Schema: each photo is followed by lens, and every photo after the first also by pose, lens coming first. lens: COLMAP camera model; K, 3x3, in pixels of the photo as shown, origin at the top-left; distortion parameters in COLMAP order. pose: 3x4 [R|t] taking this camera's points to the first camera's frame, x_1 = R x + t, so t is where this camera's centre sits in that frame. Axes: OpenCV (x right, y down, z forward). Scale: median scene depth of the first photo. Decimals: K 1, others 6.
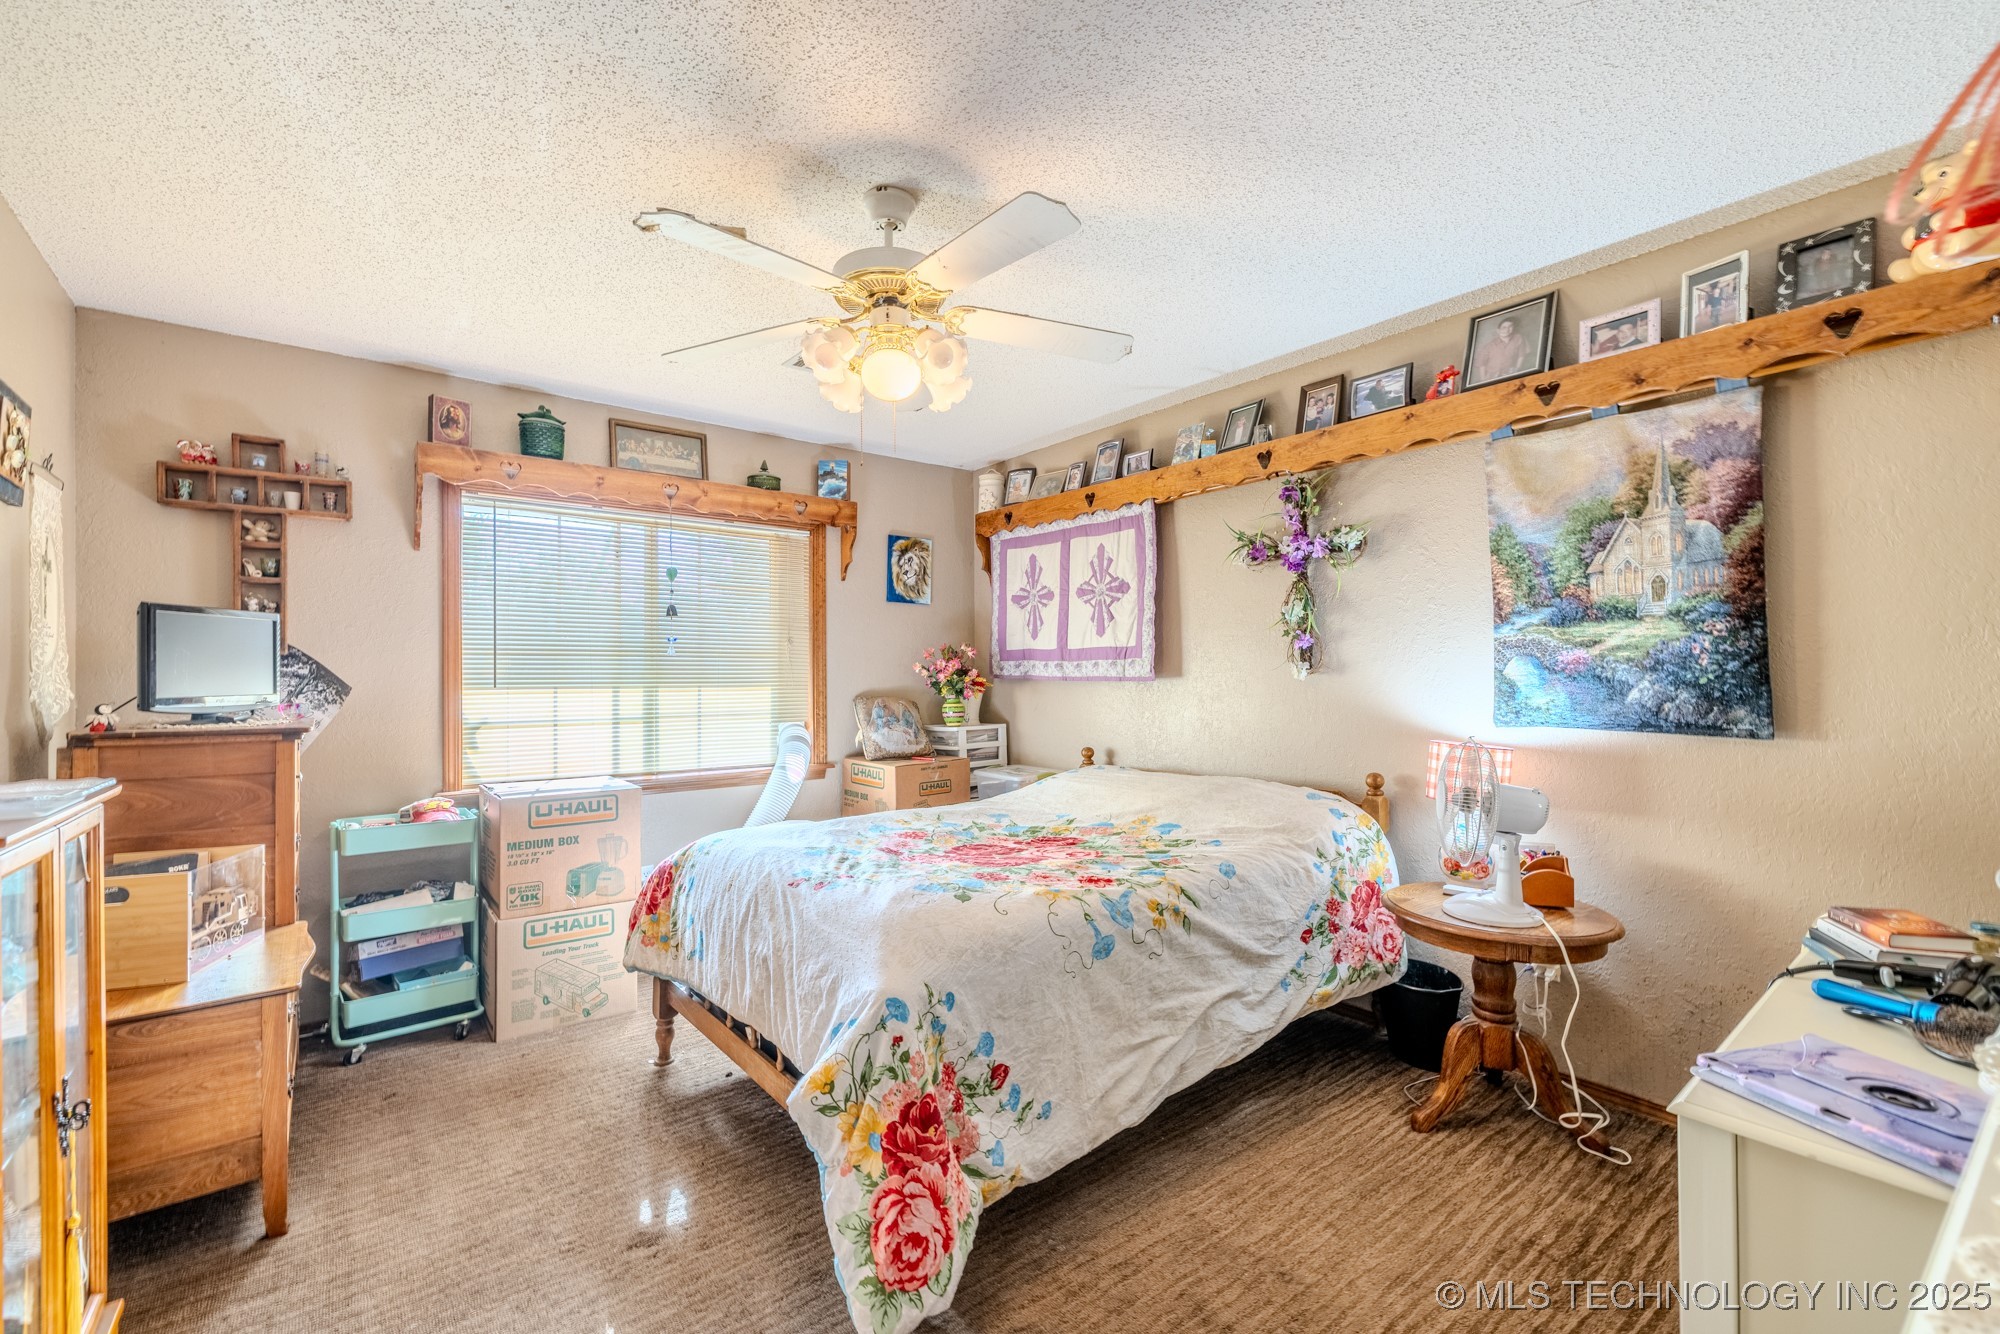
lens RADIAL K [[823.4, 0, 990.1], [0, 823.4, 666.7], [0, 0, 1]] dist [-0.000826, -0.000146]
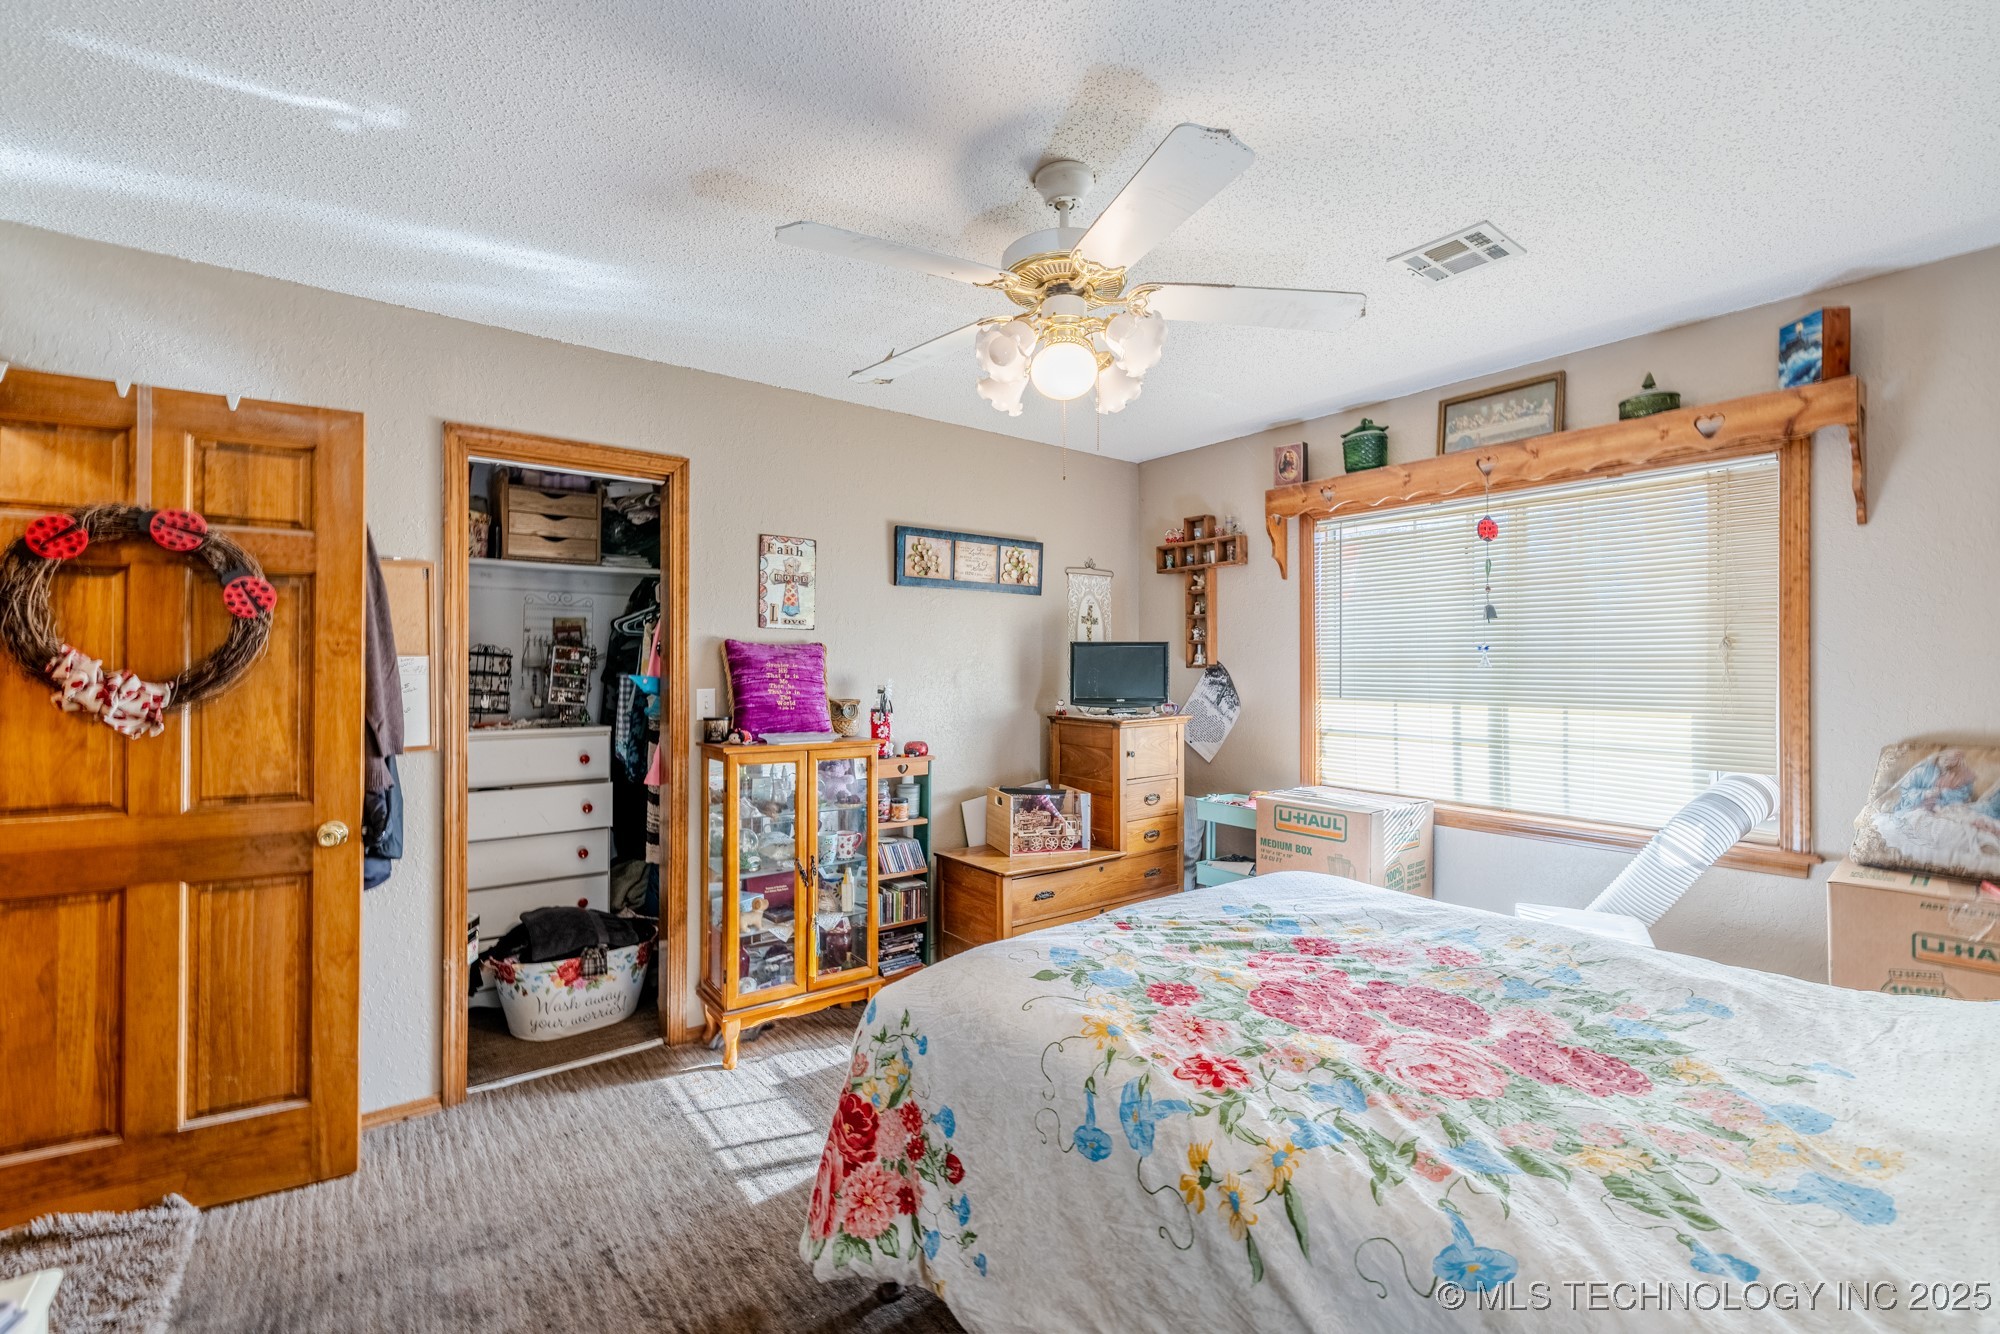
lens RADIAL K [[823.4, 0, 987.9], [0, 823.4, 667.4], [0, 0, 1]] dist [-0.000826, -0.000146]
pose [[-0.002592, 0.003478, -0.999991, 0.455808], [0.006453, 0.999973, 0.003462, -0.020556], [0.999976, -0.006444, -0.002614, 0.536559]]
